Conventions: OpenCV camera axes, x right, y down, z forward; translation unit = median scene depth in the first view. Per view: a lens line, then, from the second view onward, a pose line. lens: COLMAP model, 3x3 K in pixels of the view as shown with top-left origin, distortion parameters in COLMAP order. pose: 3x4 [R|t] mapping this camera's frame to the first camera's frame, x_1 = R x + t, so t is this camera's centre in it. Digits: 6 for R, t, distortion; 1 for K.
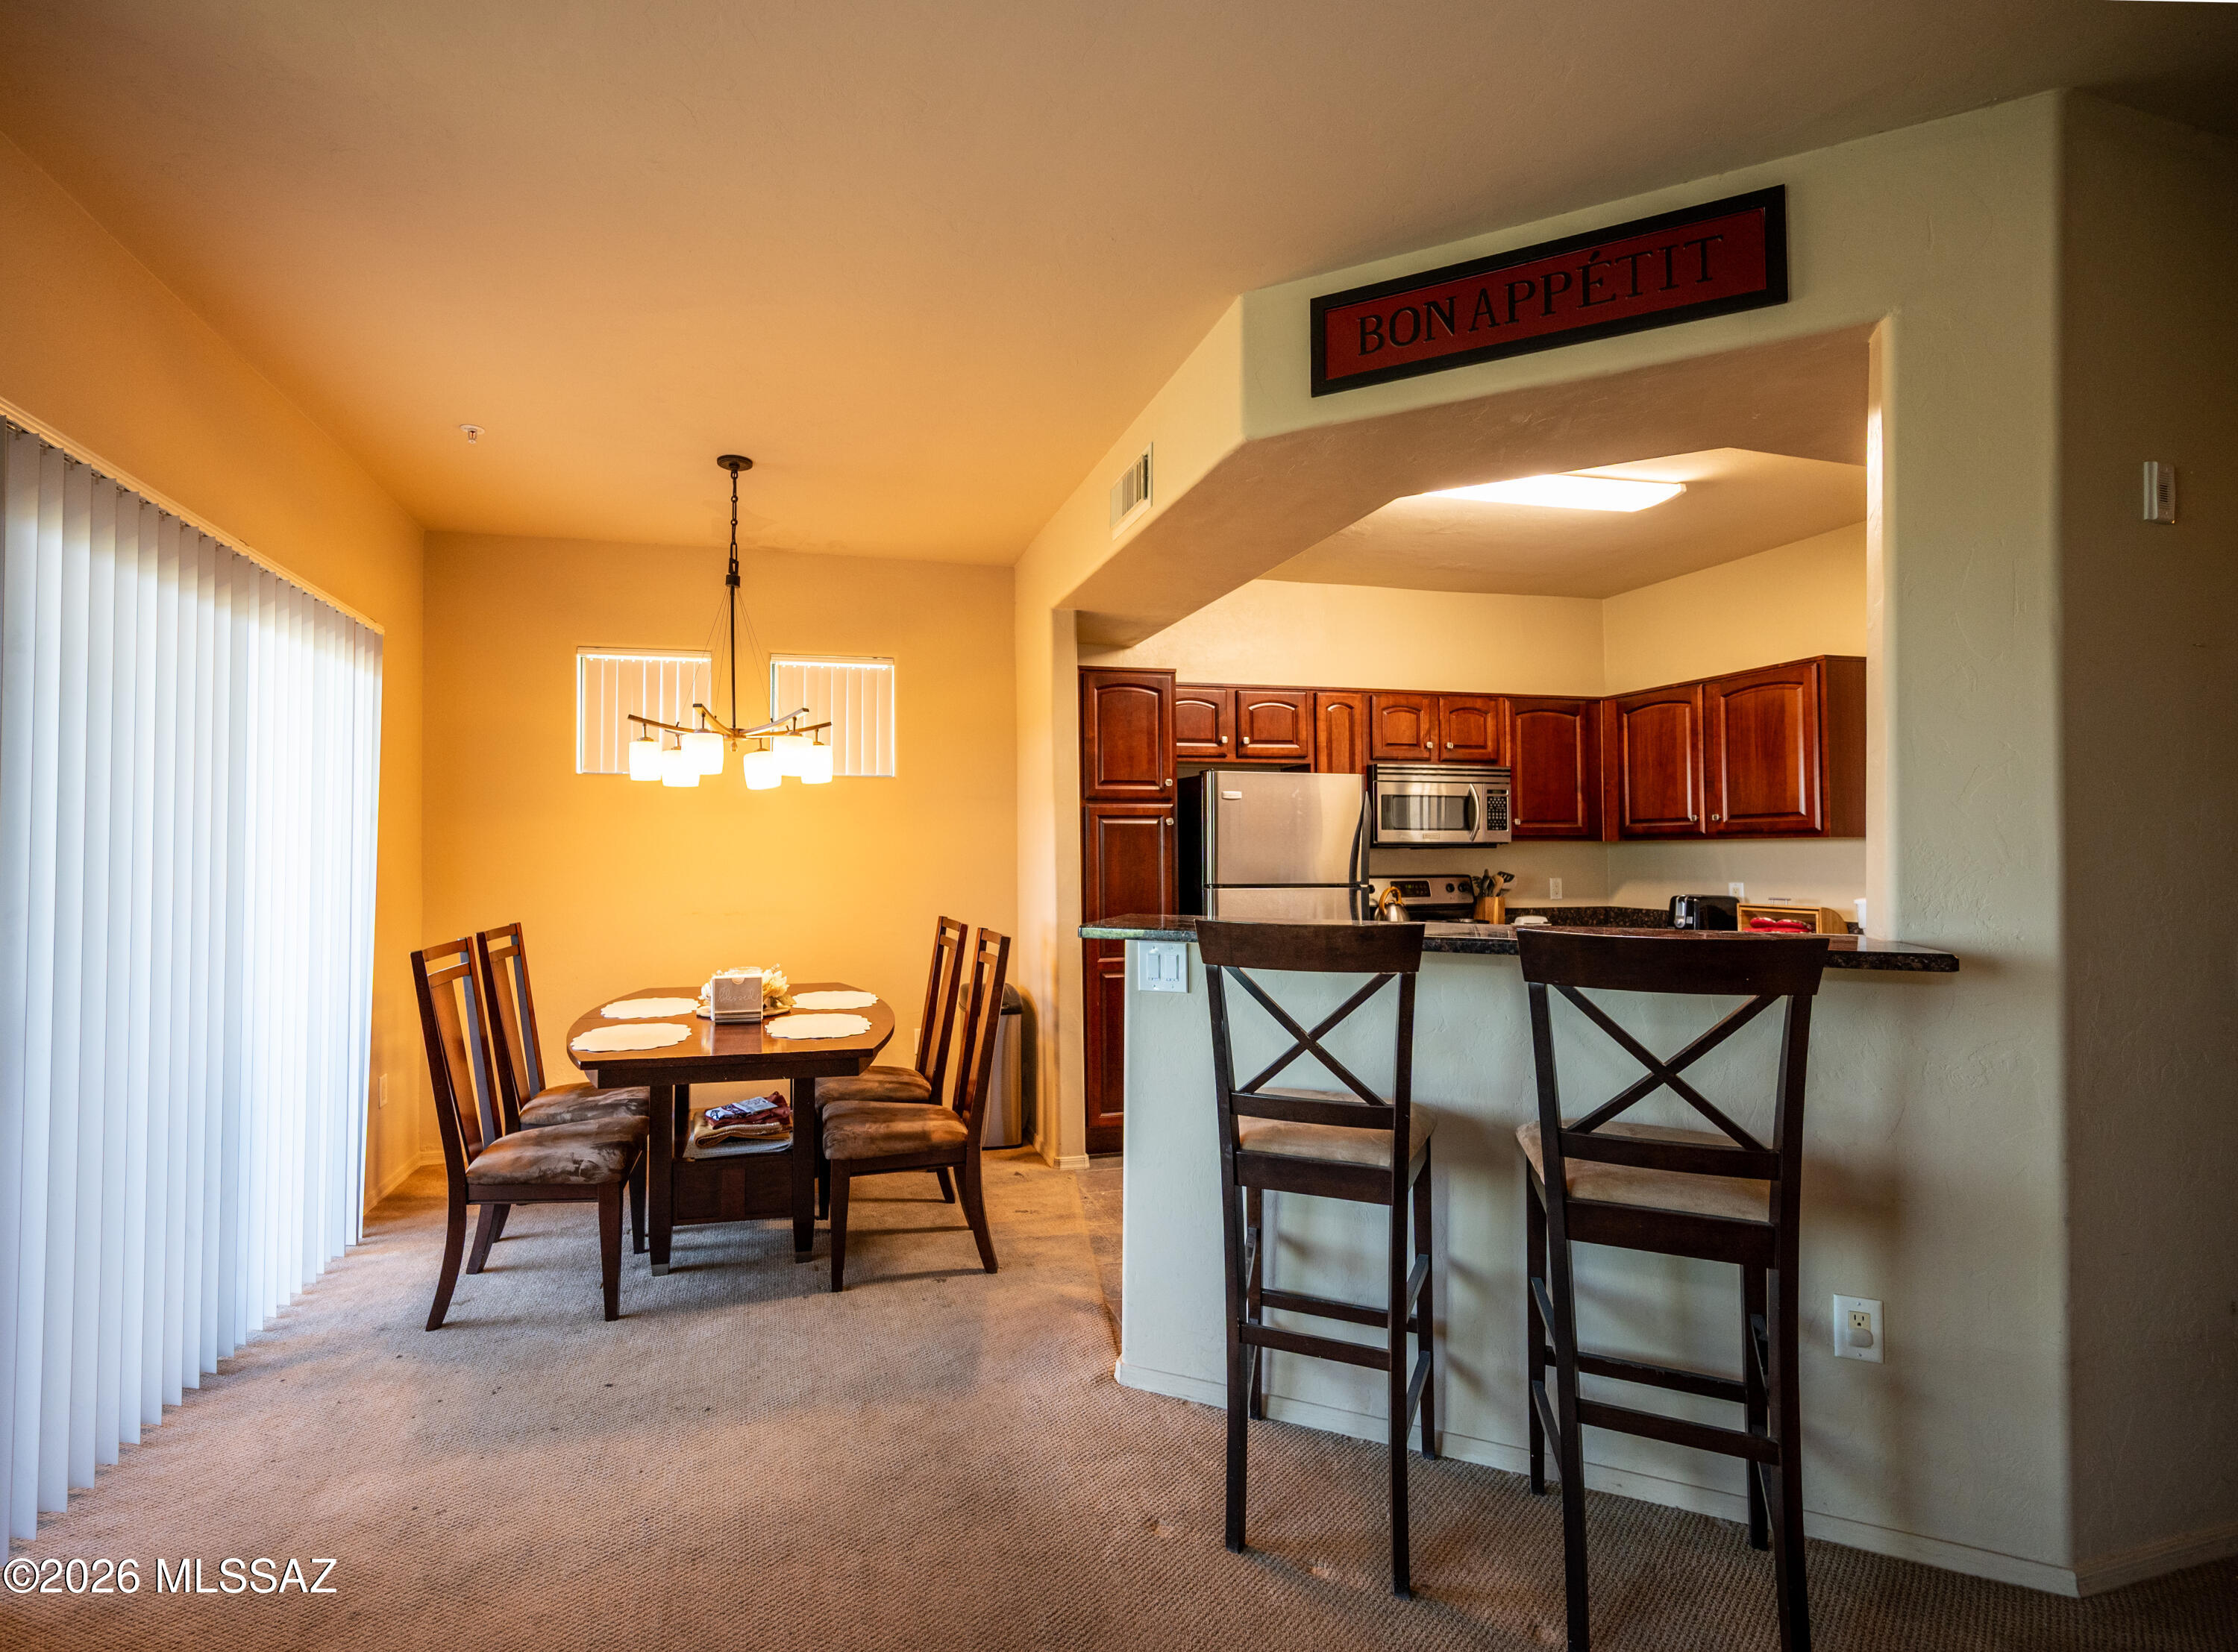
lens RADIAL K [[994.3, 0, 1014.6], [0, 994.3, 795.2], [0, 0, 1]] dist [0.001738, -0.006341]
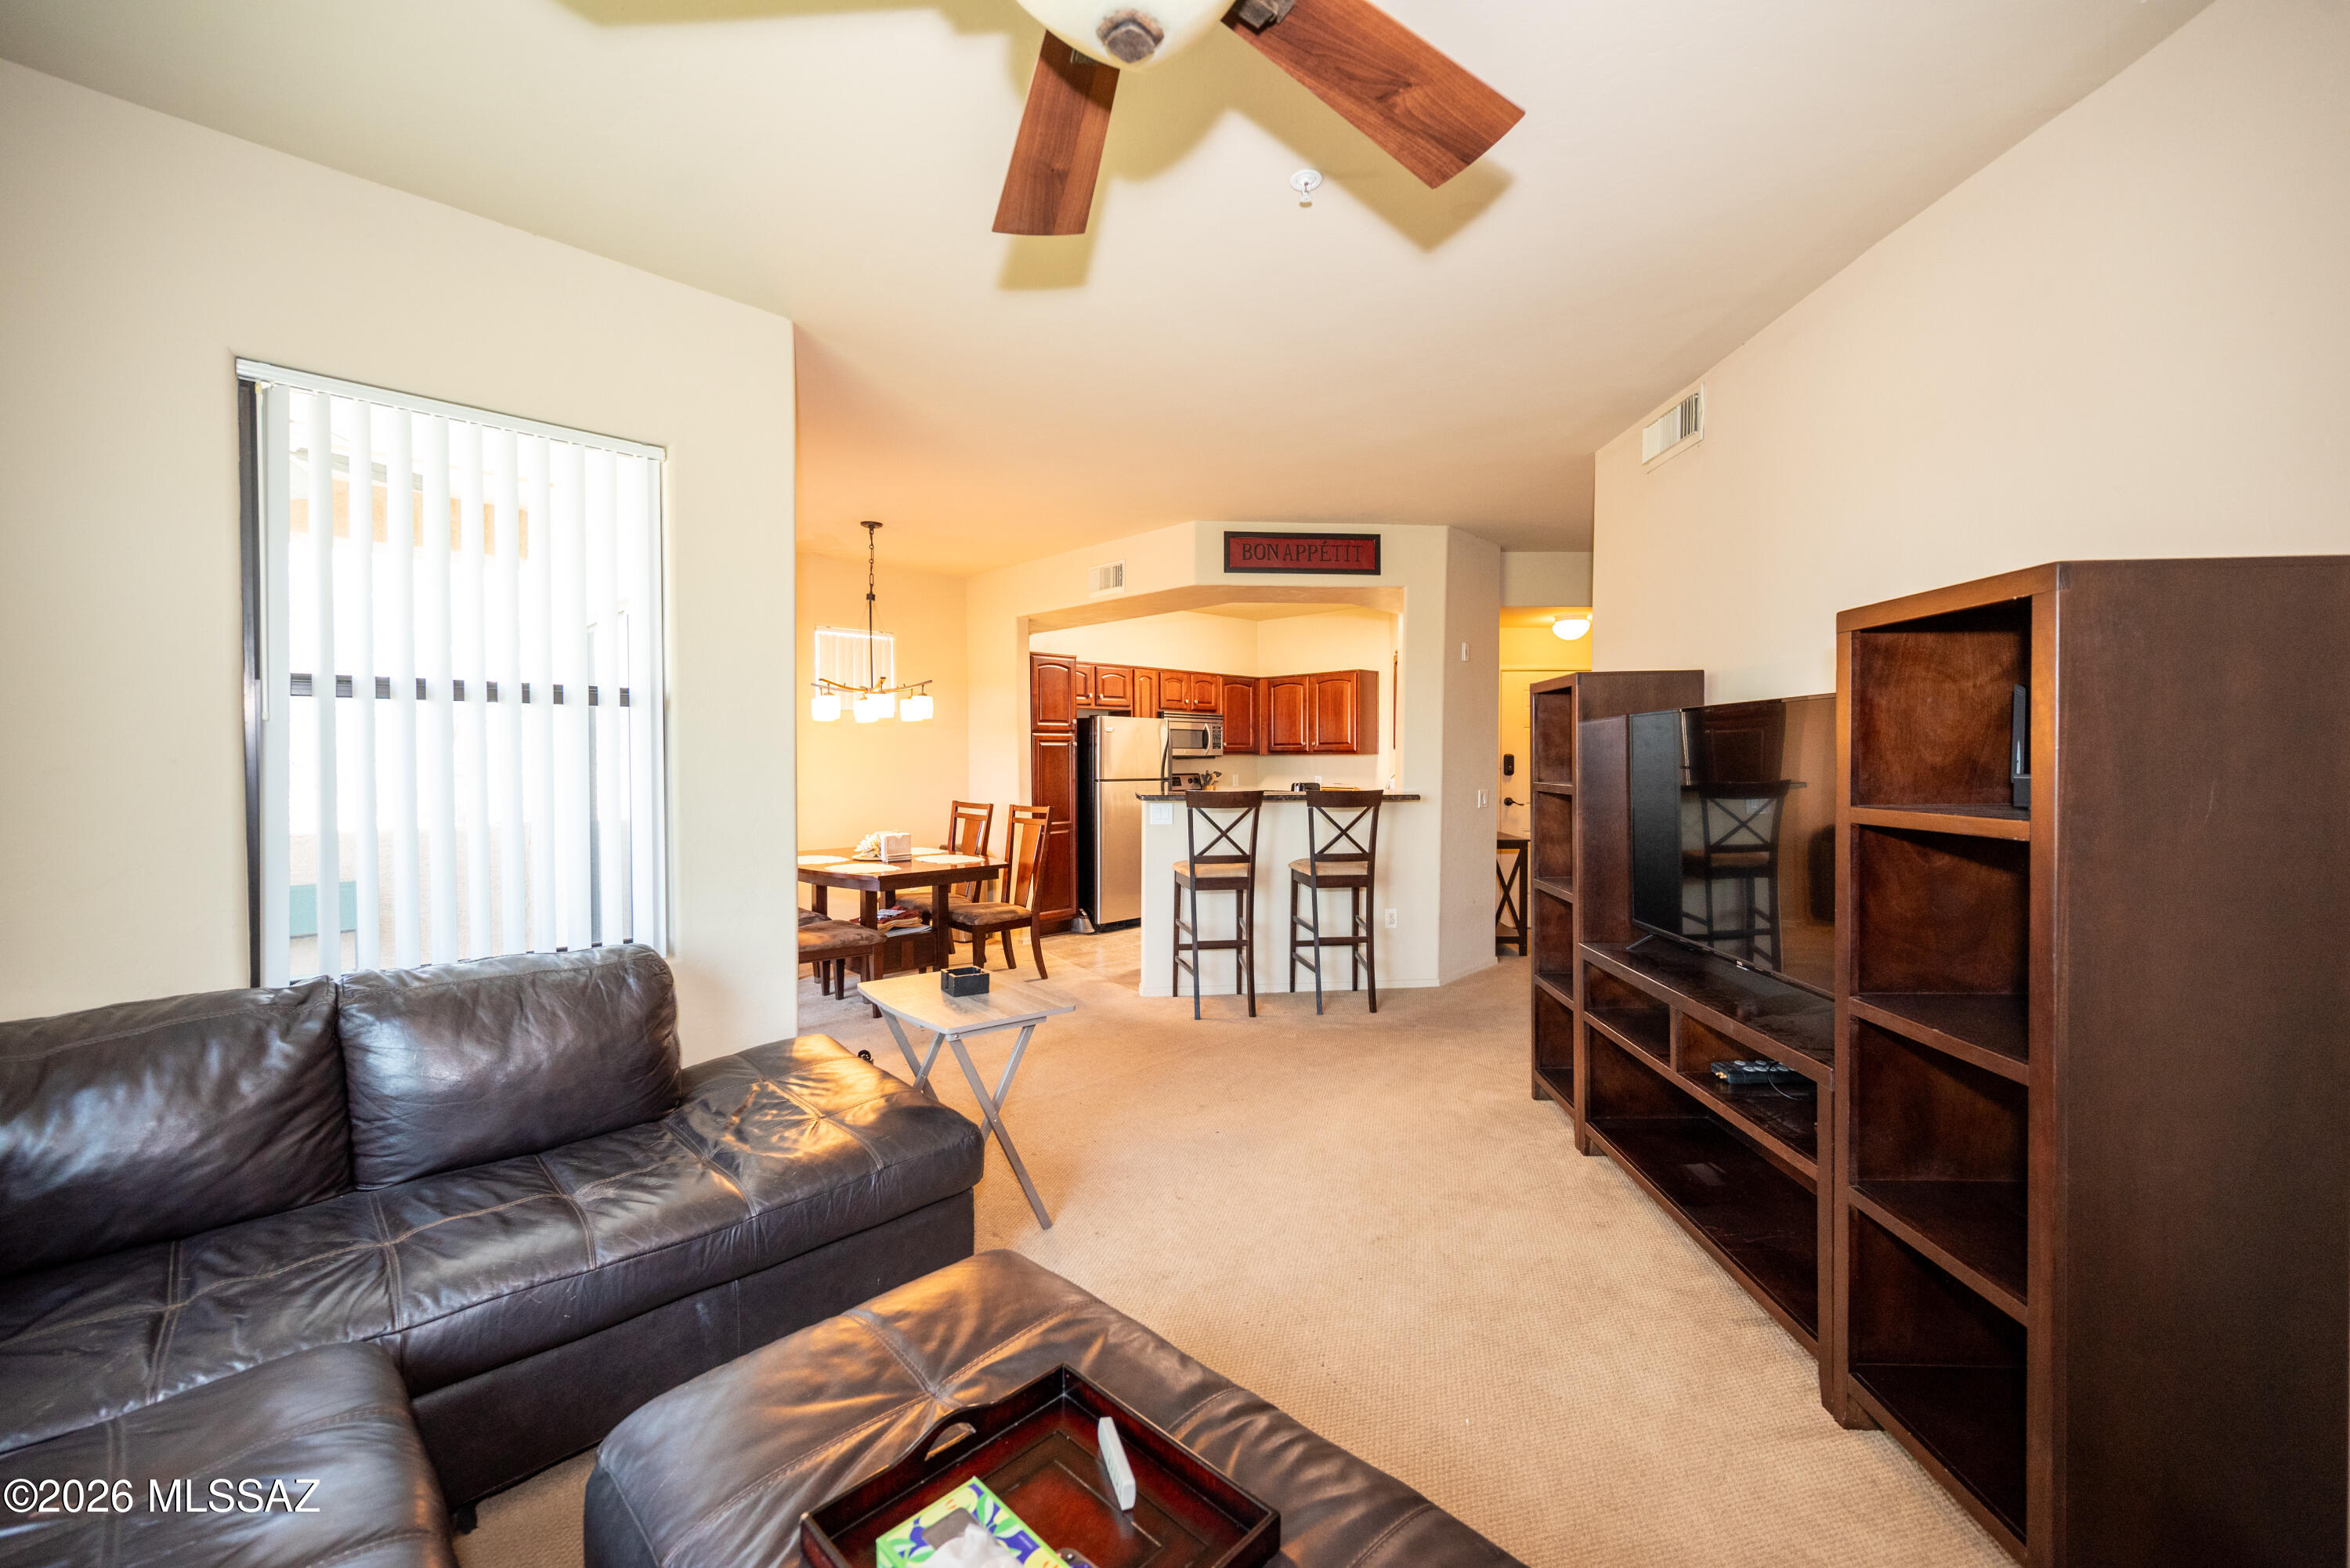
lens RADIAL K [[942.9, 0, 1175.0], [0, 942.9, 784.0], [0, 0, 1]] dist [-0.000047, -0.000002]
pose [[0.855205, -0.011943, 0.518152, -0.555363], [-0.032985, 0.996454, 0.077409, -0.037322], [-0.517239, -0.083291, 0.851778, -0.519108]]
